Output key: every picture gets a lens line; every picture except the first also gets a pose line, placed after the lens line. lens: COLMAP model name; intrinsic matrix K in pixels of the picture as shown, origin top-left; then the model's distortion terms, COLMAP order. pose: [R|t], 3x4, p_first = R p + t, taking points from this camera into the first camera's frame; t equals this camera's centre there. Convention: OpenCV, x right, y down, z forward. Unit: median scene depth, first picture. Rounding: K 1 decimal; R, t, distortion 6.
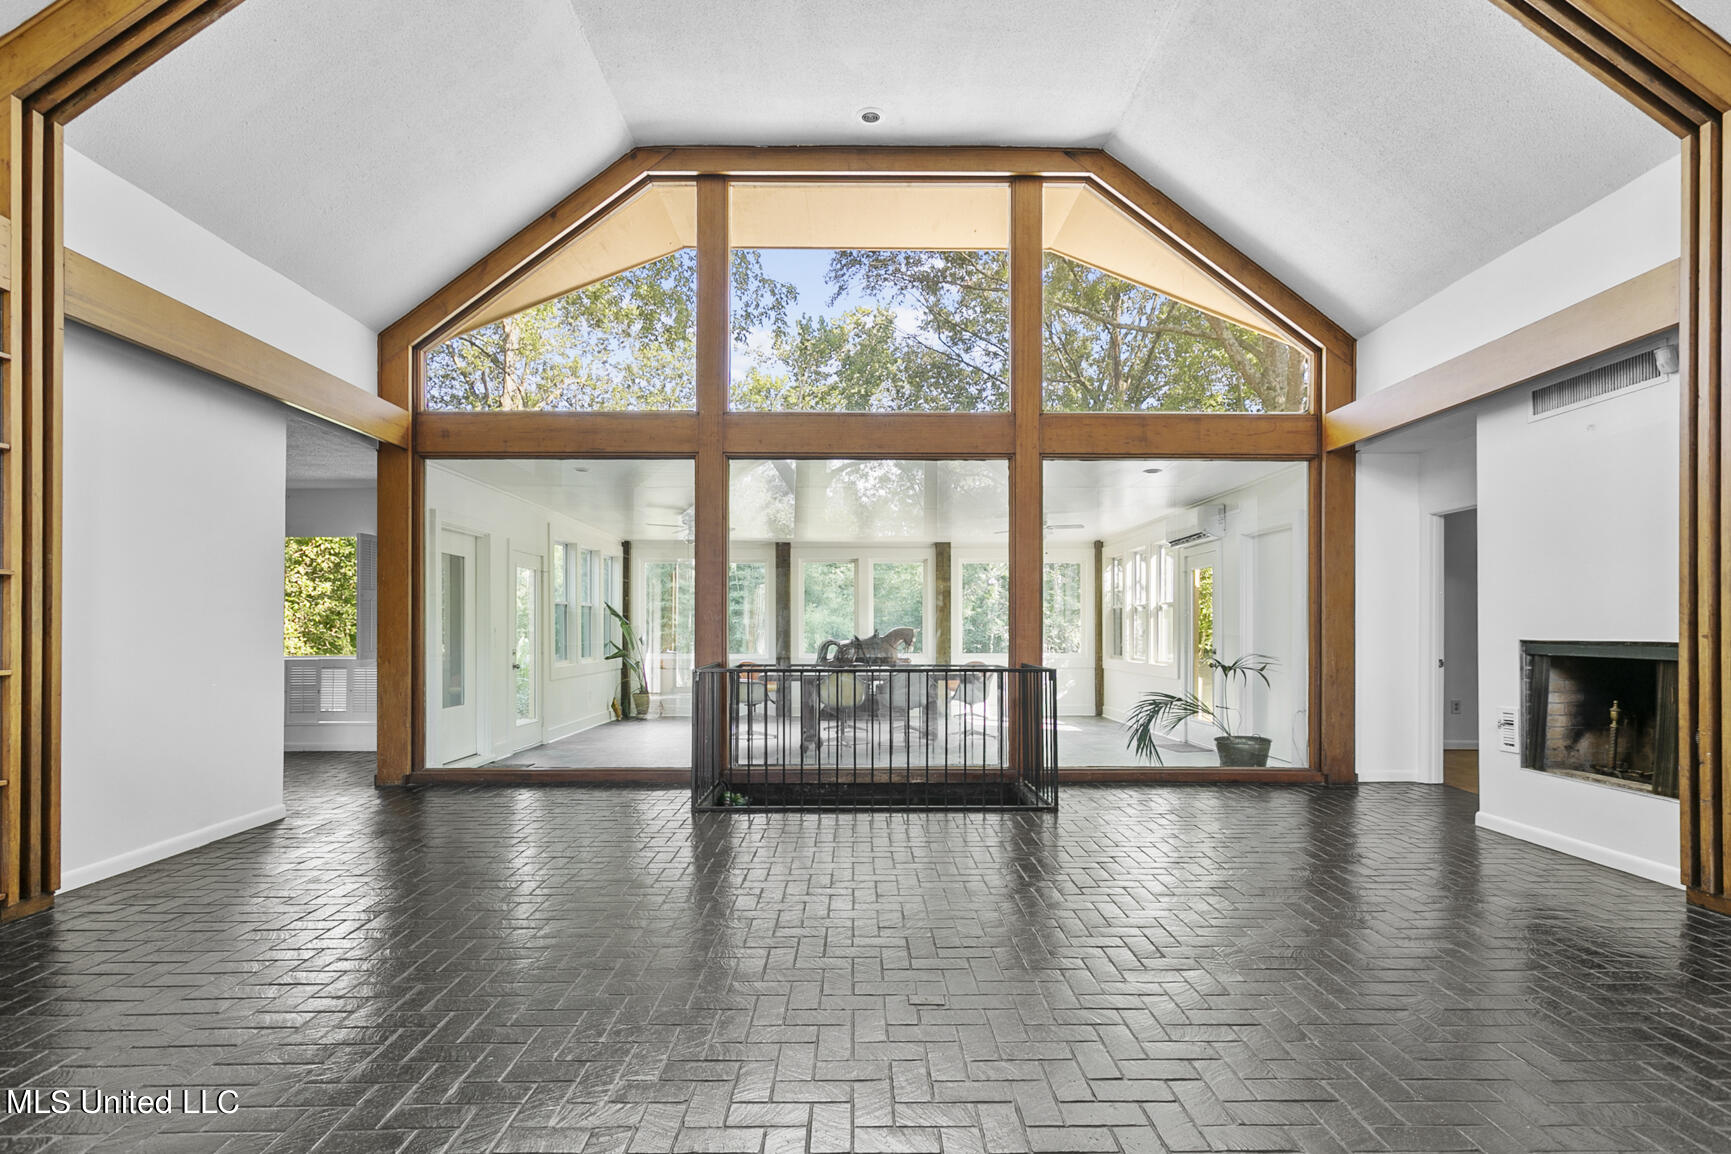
lens RADIAL K [[846.2, 0, 880.2], [0, 846.2, 622.0], [0, 0, 1]] dist [-0.000317, -0.000428]
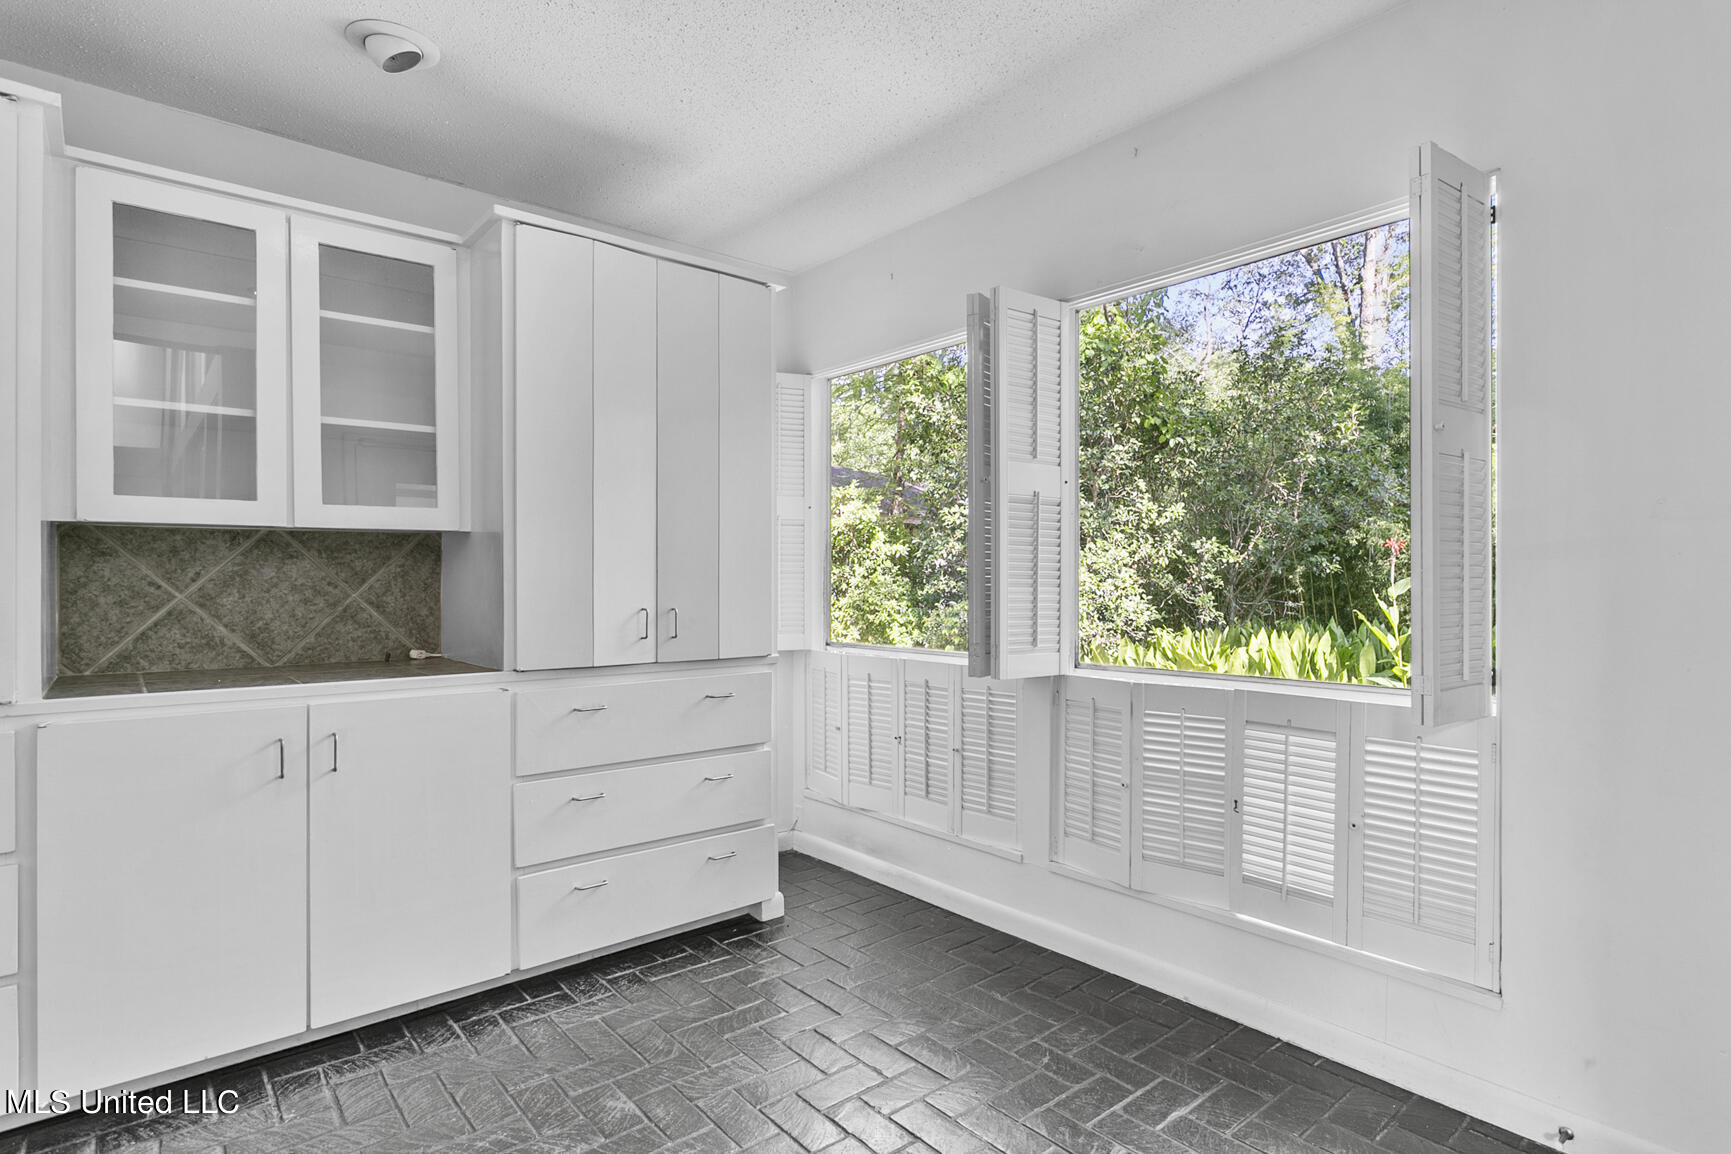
lens RADIAL K [[890.2, 0, 866.5], [0, 890.2, 578.8], [0, 0, 1]] dist [-0.006992, -0.000797]
pose [[0.632430, 0.002698, -0.774613, -0.615874], [0.000010, 0.999994, 0.003491, 0.010411], [0.774617, -0.002215, 0.632427, 0.867474]]
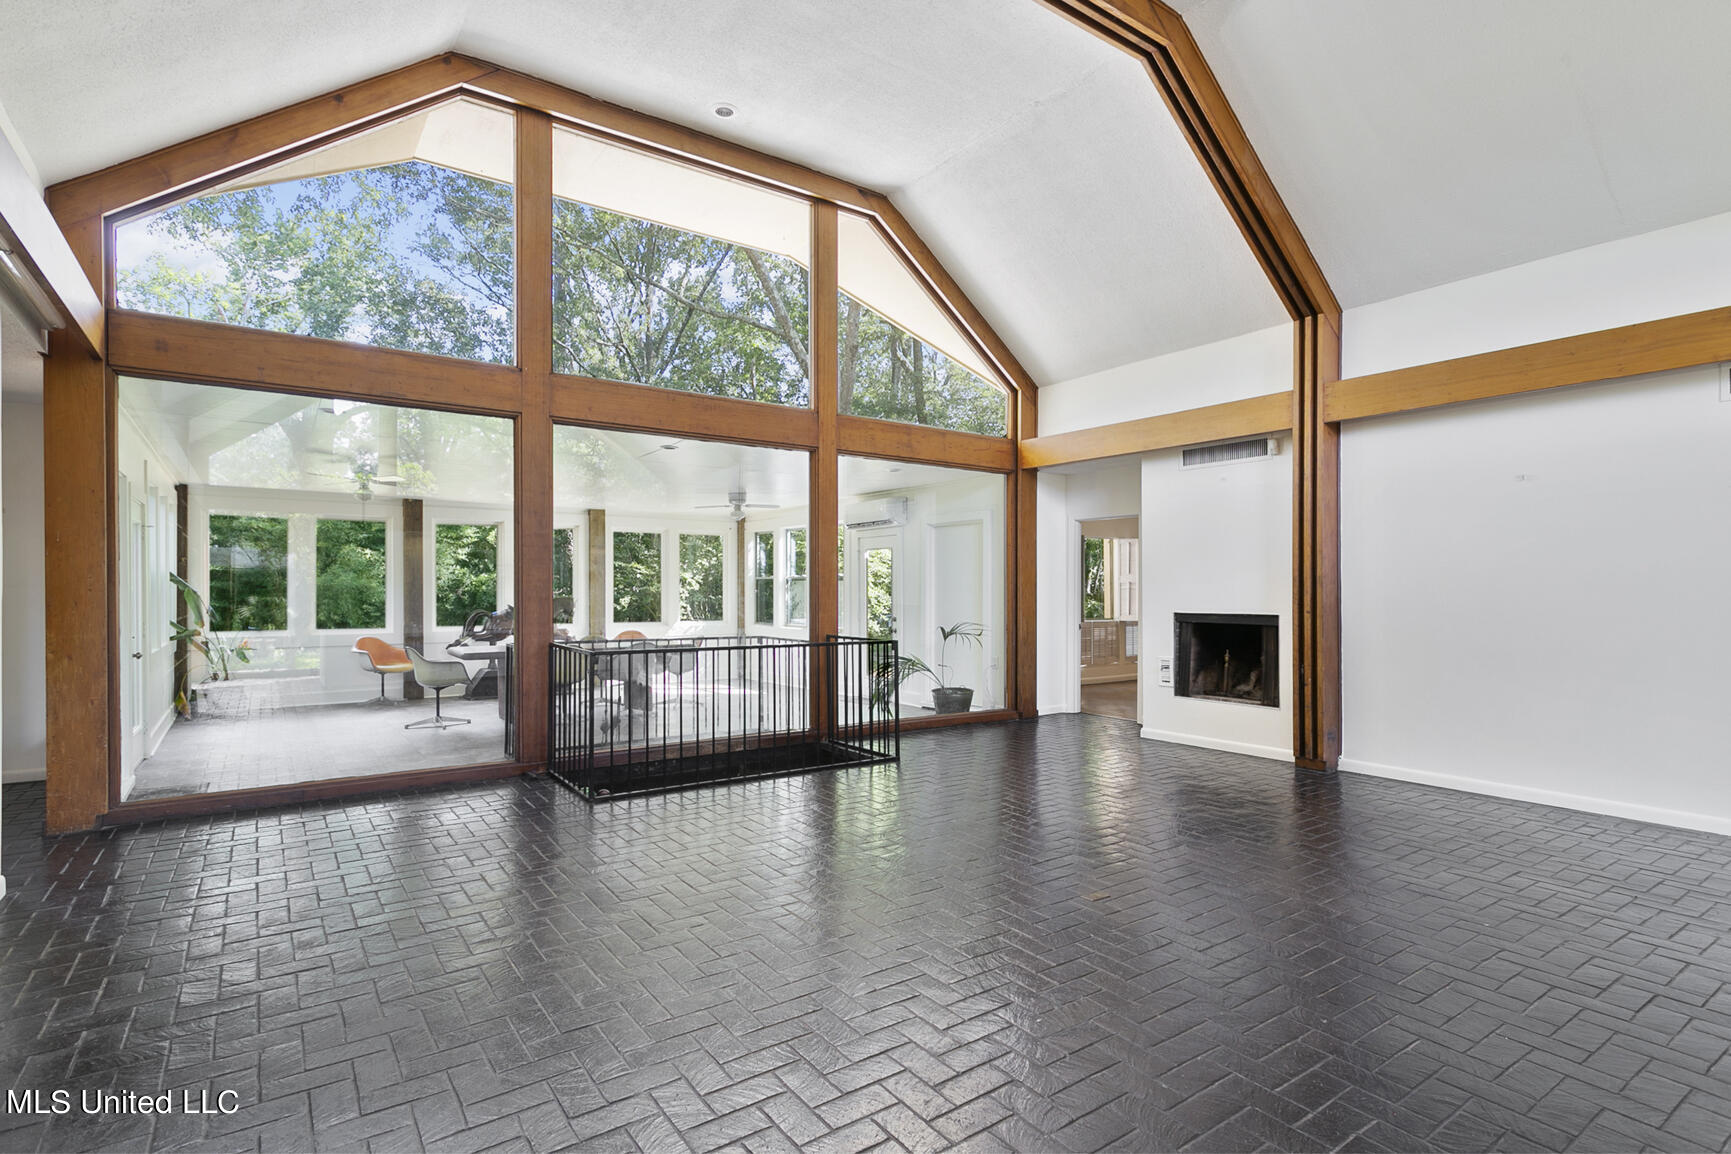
lens RADIAL K [[846.2, 0, 870.3], [0, 846.2, 585.5], [0, 0, 1]] dist [-0.000317, -0.000428]
pose [[0.824815, 0.005885, 0.565372, -0.412752], [-0.006508, 0.999978, -0.000914, -0.016411], [-0.565366, -0.002926, 0.824835, 0.040545]]
